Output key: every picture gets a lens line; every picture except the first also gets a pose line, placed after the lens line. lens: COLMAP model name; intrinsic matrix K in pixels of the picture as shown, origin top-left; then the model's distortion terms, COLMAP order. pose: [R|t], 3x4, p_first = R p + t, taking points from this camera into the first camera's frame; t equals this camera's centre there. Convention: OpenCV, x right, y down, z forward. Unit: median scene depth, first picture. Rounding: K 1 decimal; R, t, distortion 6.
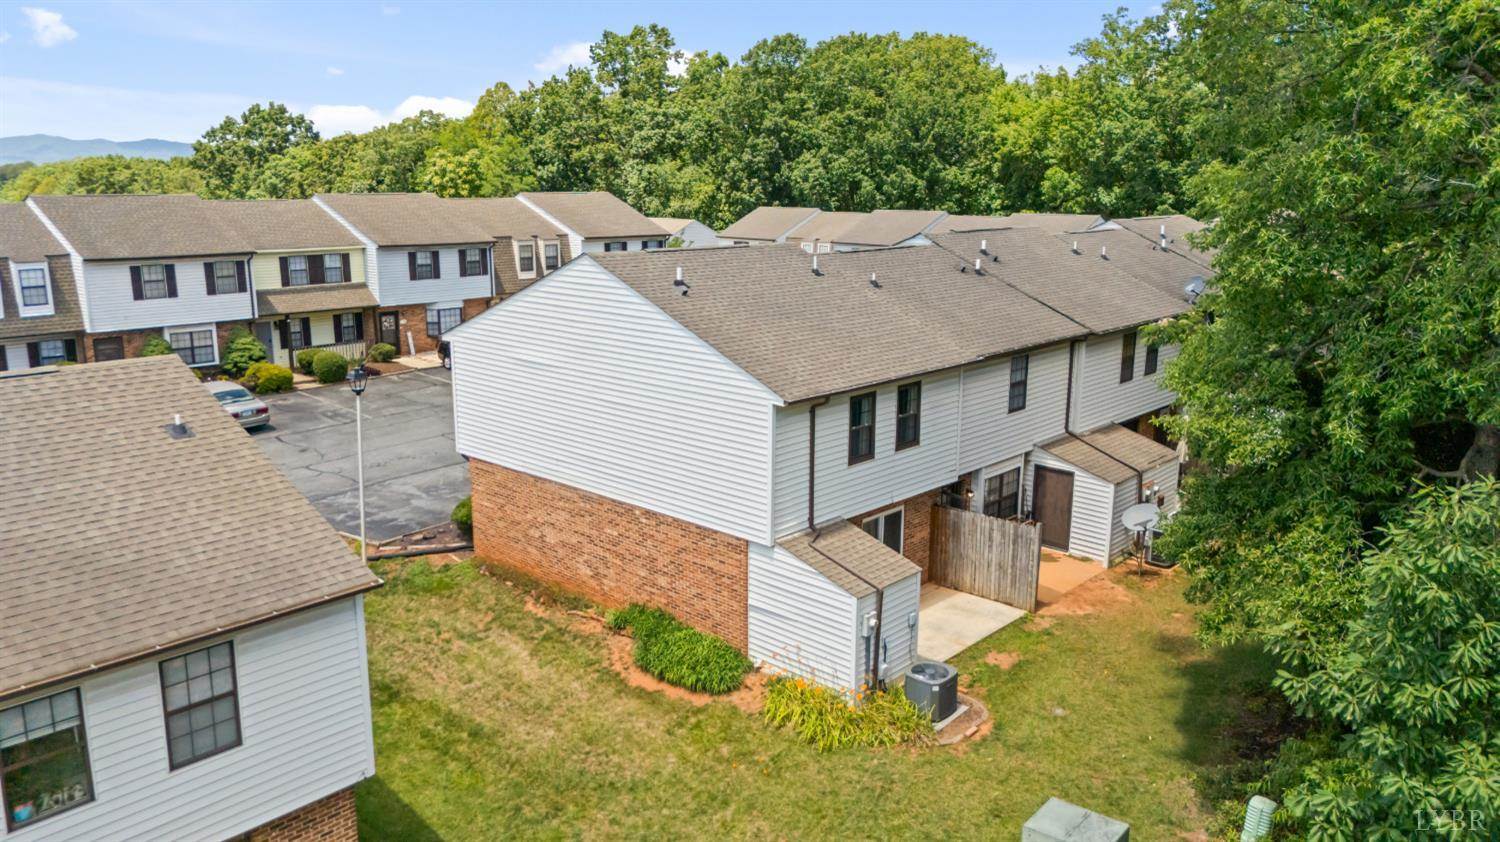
lens RADIAL K [[1083.3, 0, 750.0], [0, 1083.3, 421.0], [0, 0, 1]] dist [0.073353, -0.082584]
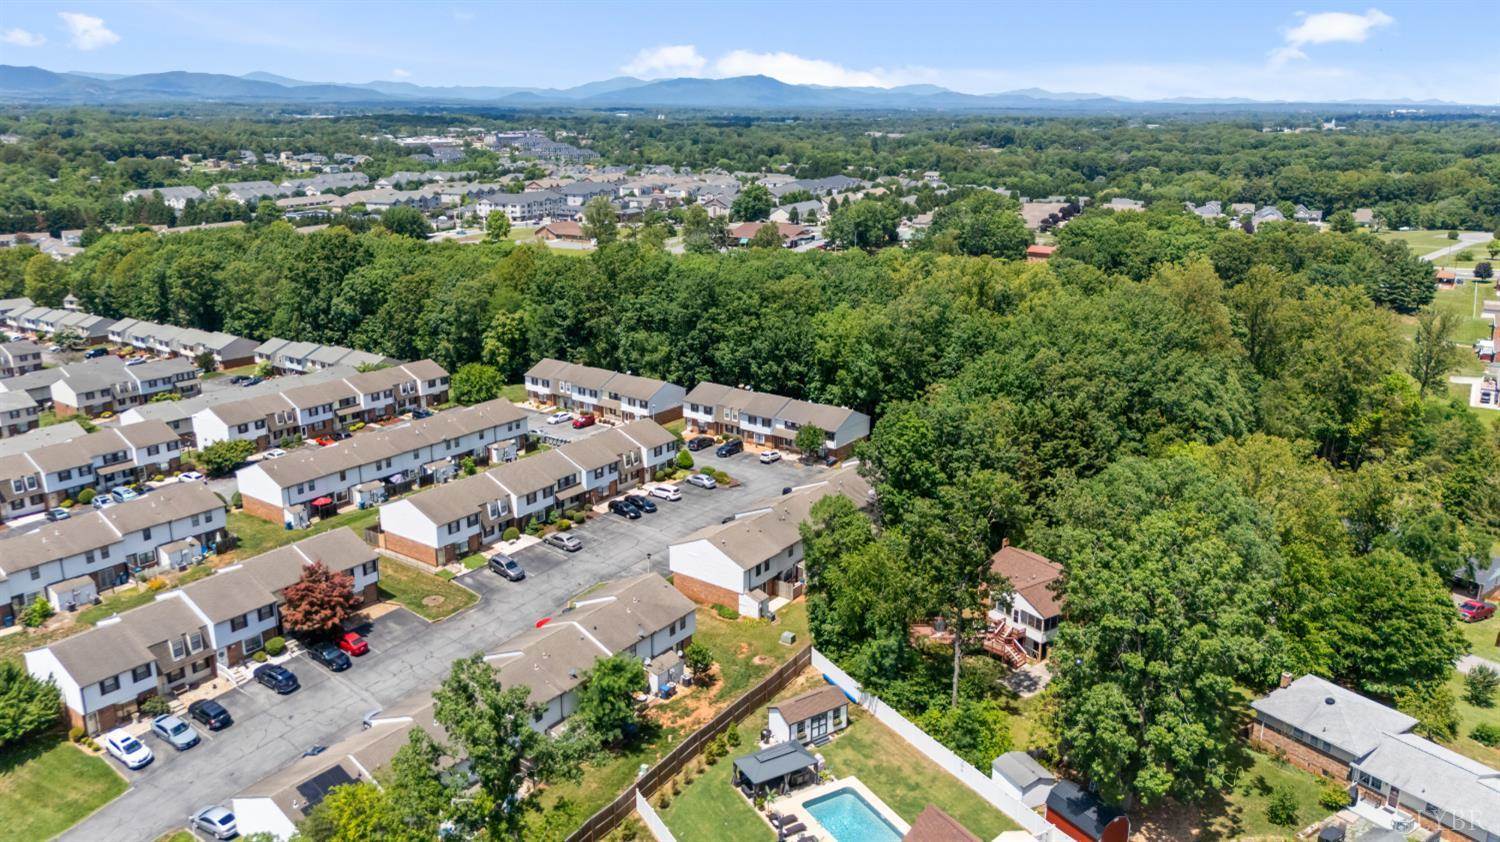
lens RADIAL K [[1083.3, 0, 750.0], [0, 1083.3, 421.0], [0, 0, 1]] dist [0.073353, -0.082584]
pose [[0.993925, -0.017484, 0.108658, -0.467908], [0.010516, 0.997871, 0.064371, -0.987741], [-0.109552, -0.062837, 0.991993, -3.932089]]
